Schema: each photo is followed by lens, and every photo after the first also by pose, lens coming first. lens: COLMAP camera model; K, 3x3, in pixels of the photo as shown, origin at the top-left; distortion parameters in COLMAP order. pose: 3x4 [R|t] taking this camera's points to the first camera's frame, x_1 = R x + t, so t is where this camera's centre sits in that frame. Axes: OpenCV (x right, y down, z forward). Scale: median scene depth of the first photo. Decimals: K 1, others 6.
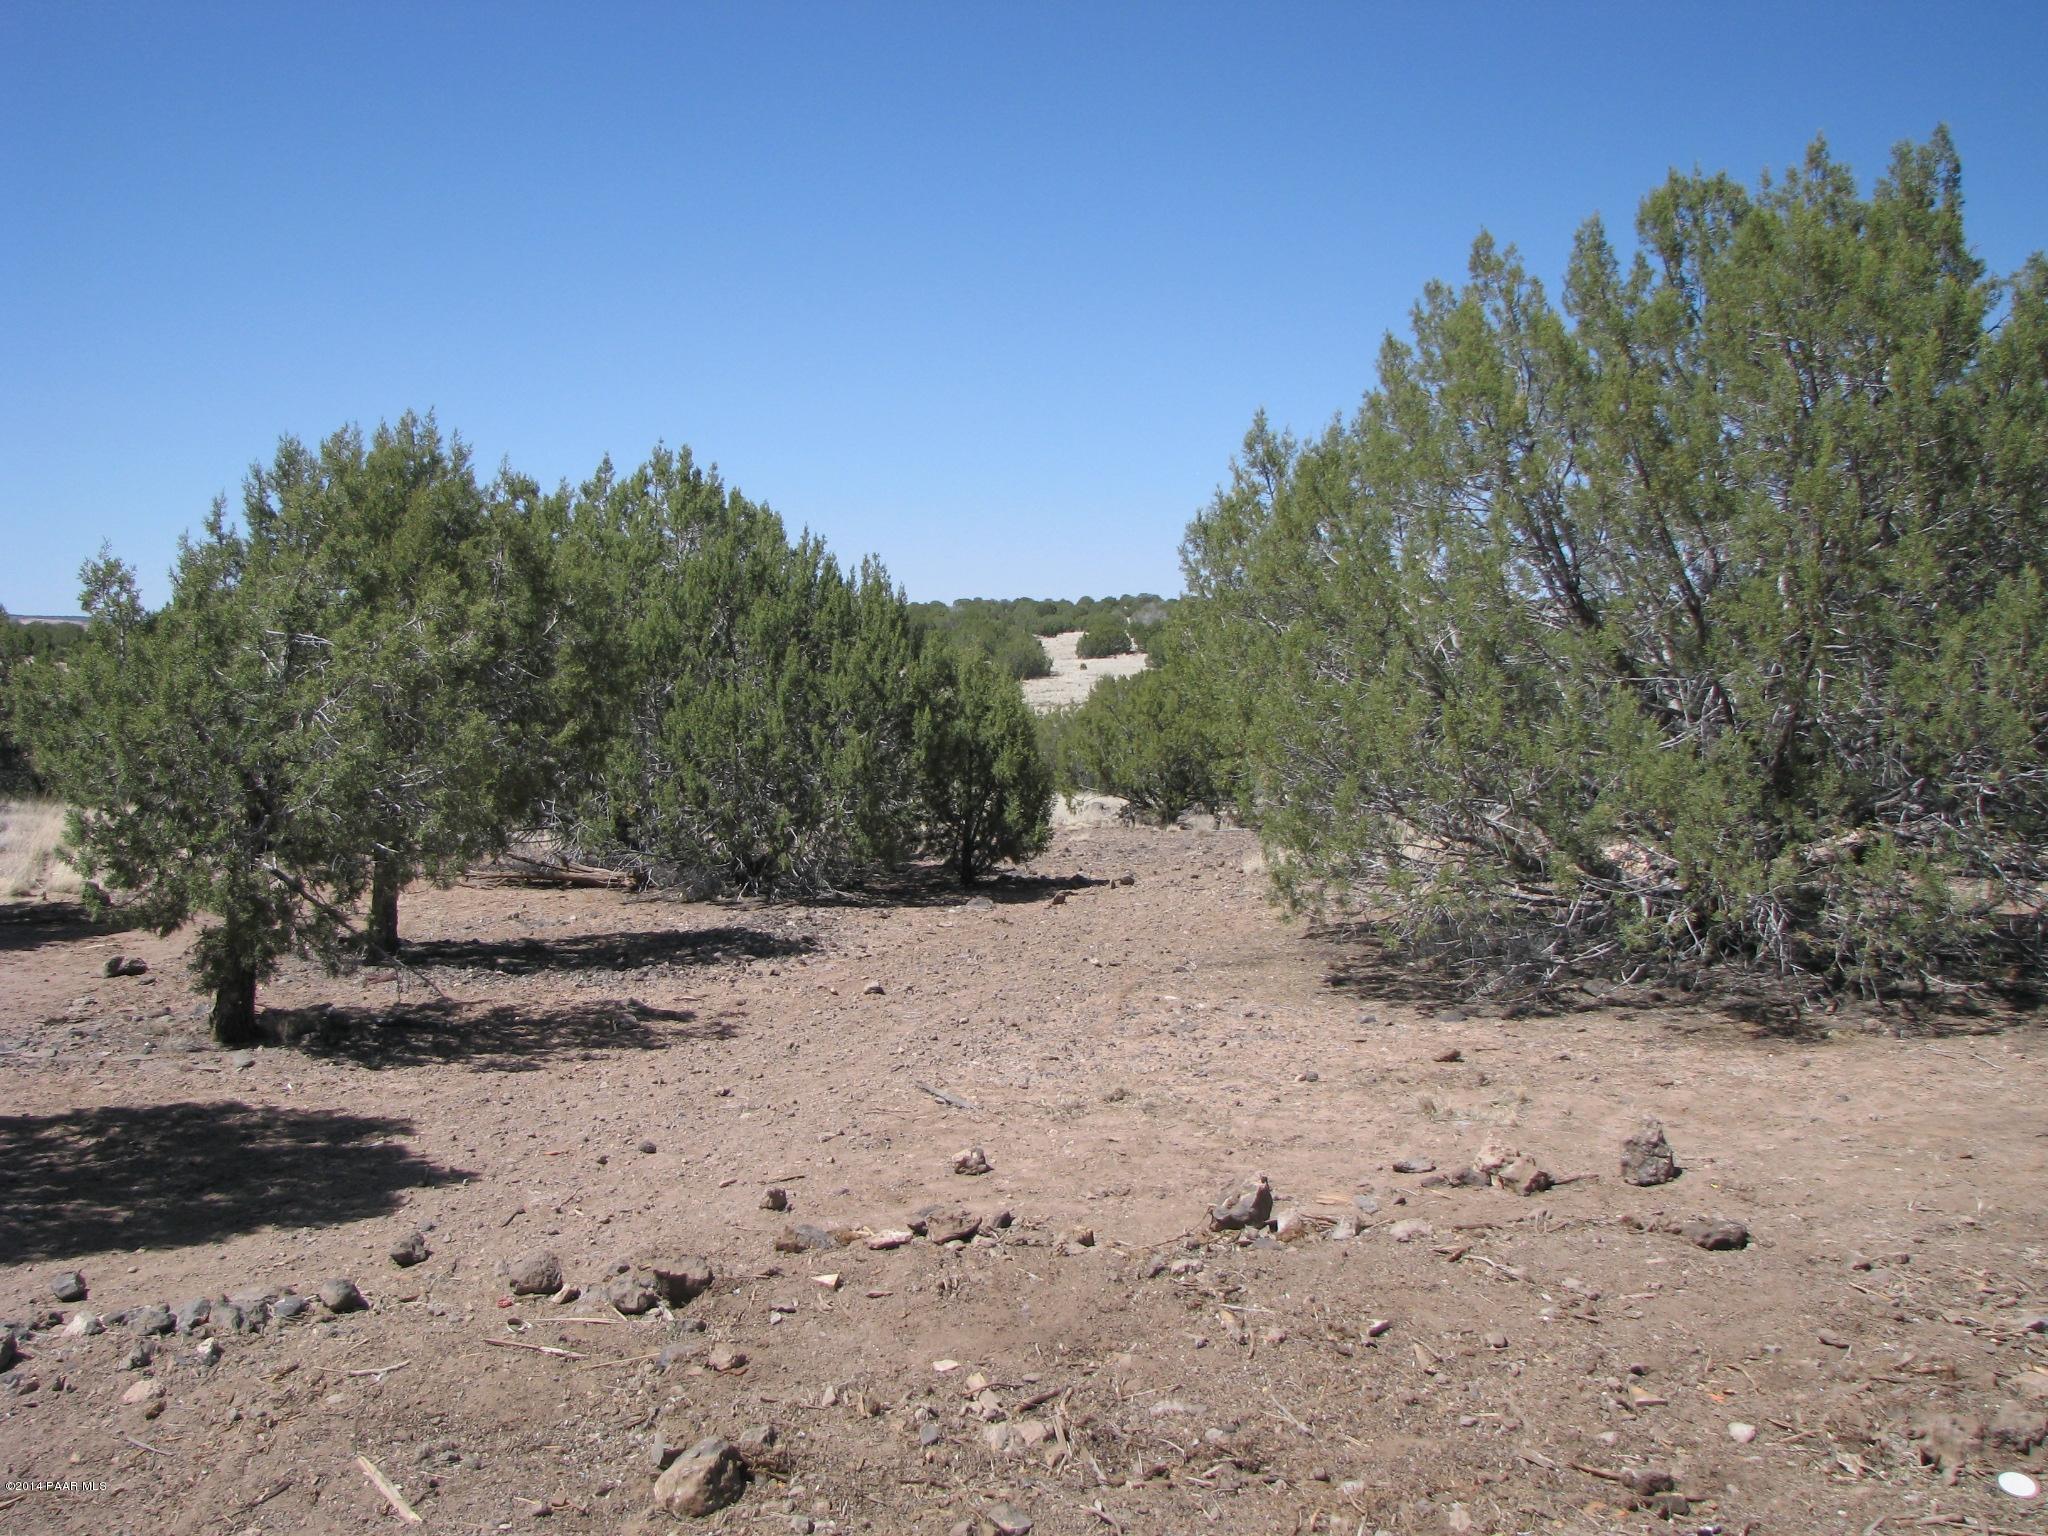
lens RADIAL K [[2199.1, 0, 1024.0], [0, 2199.1, 768.0], [0, 0, 1]] dist [-0.166368, 0.219142]
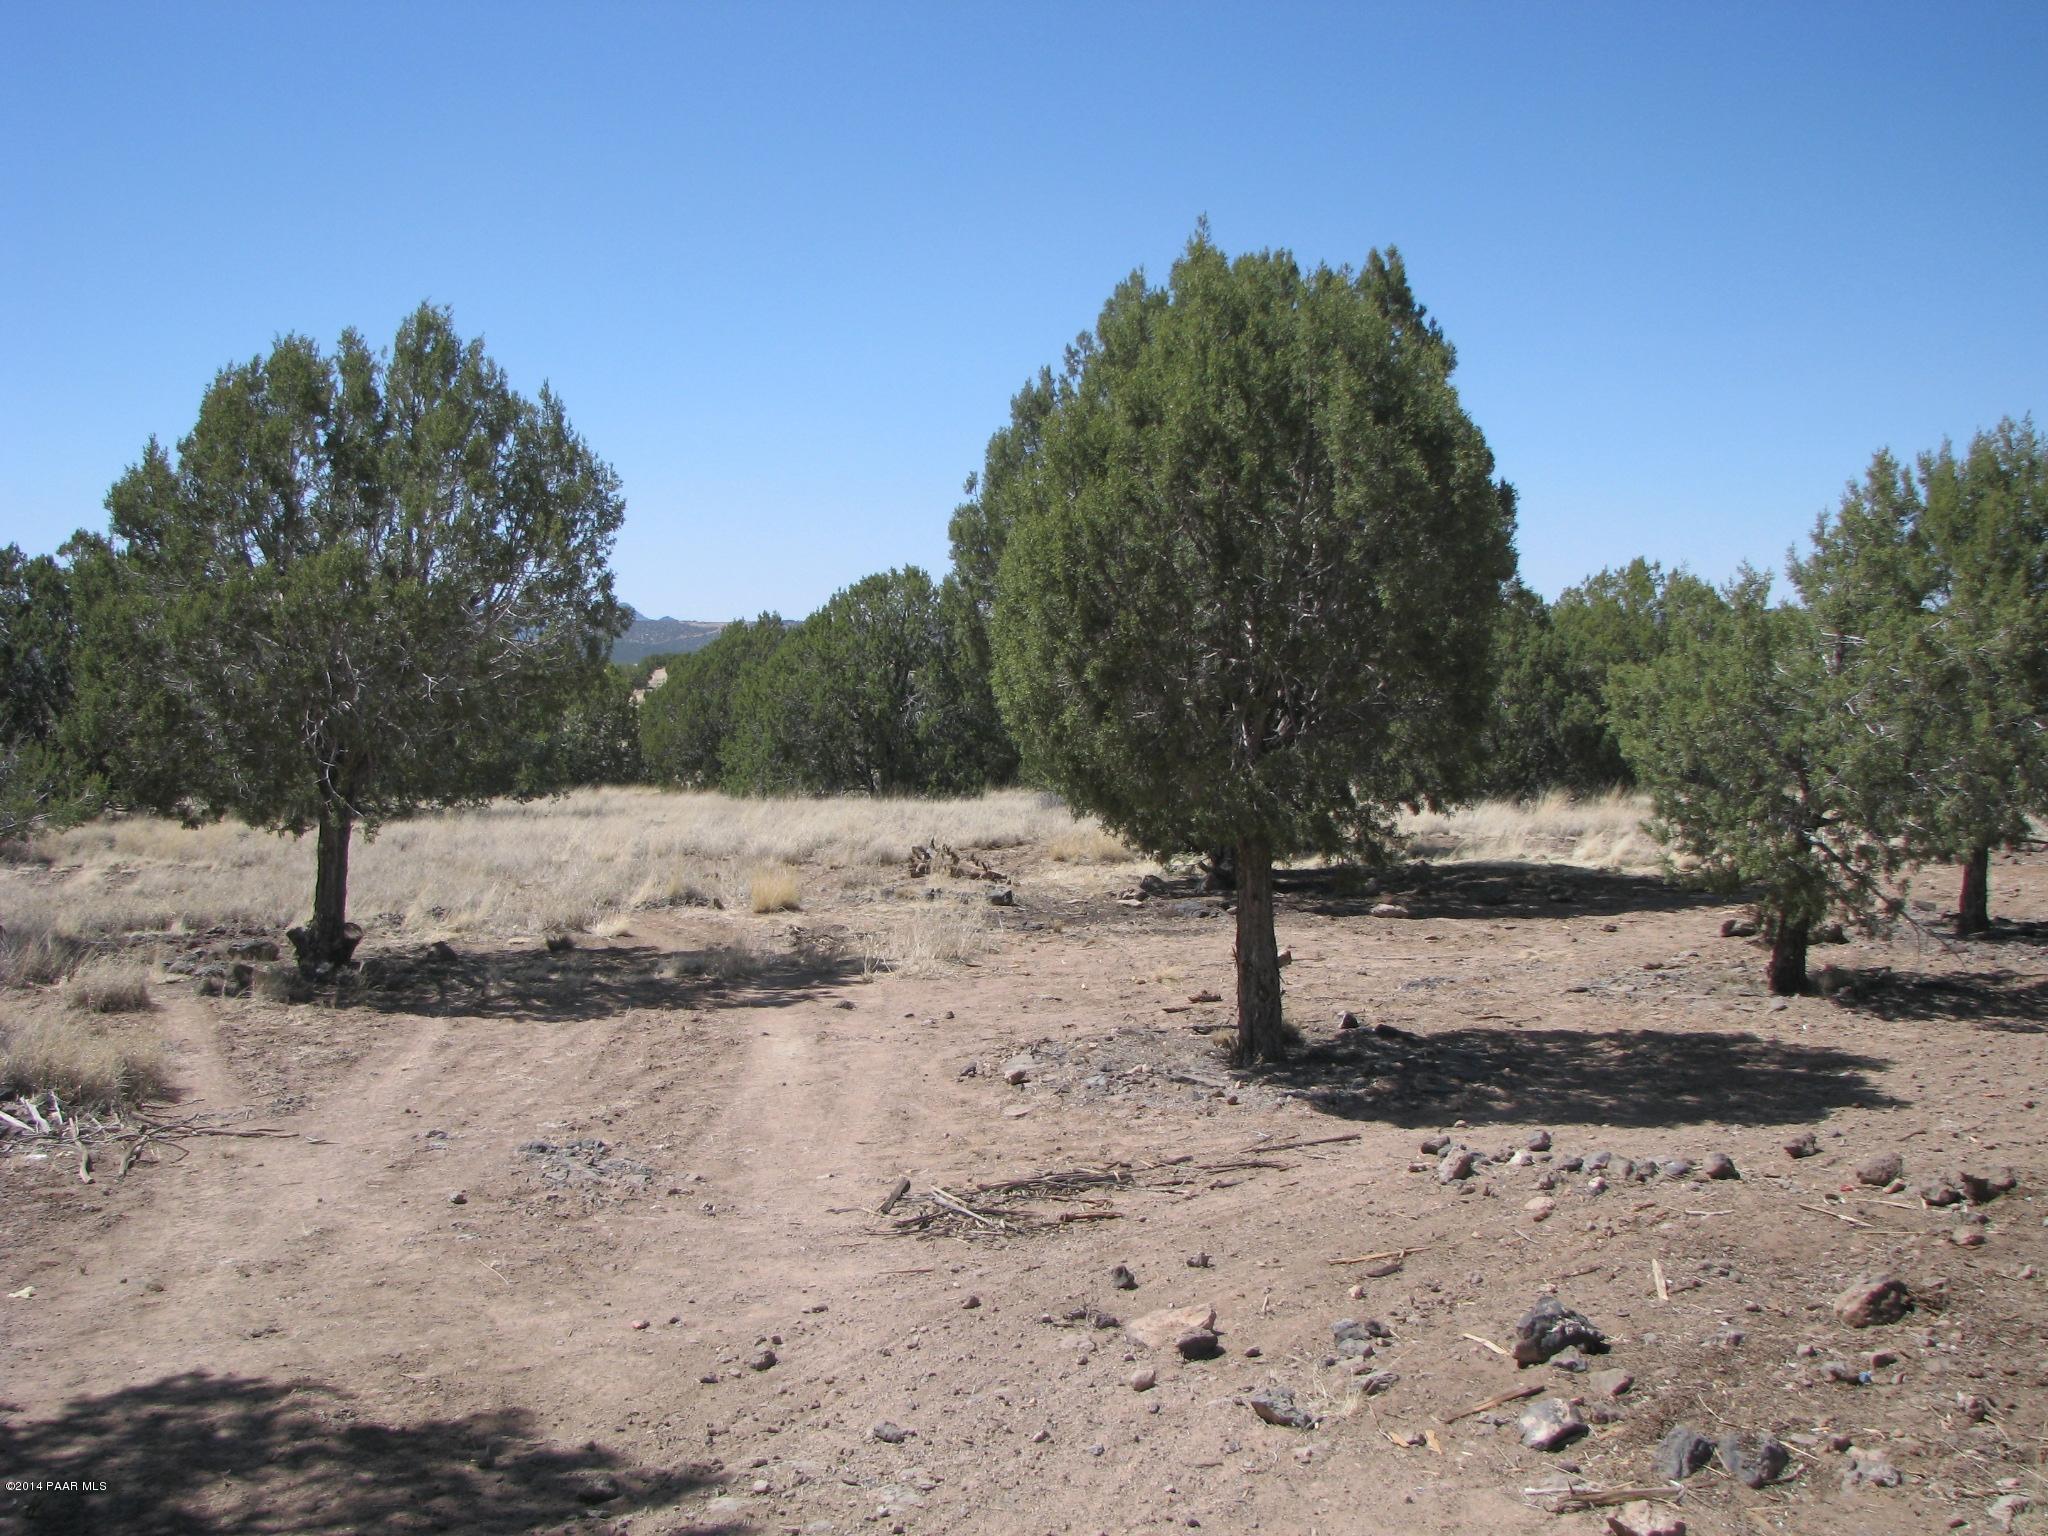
lens RADIAL K [[2199.1, 0, 1024.0], [0, 2199.1, 768.0], [0, 0, 1]] dist [-0.166368, 0.219142]
pose [[0.707176, 0.005927, -0.707013, 0.228118], [-0.004040, 0.999982, 0.004343, 0.006368], [0.707026, -0.000215, 0.707187, -0.144471]]
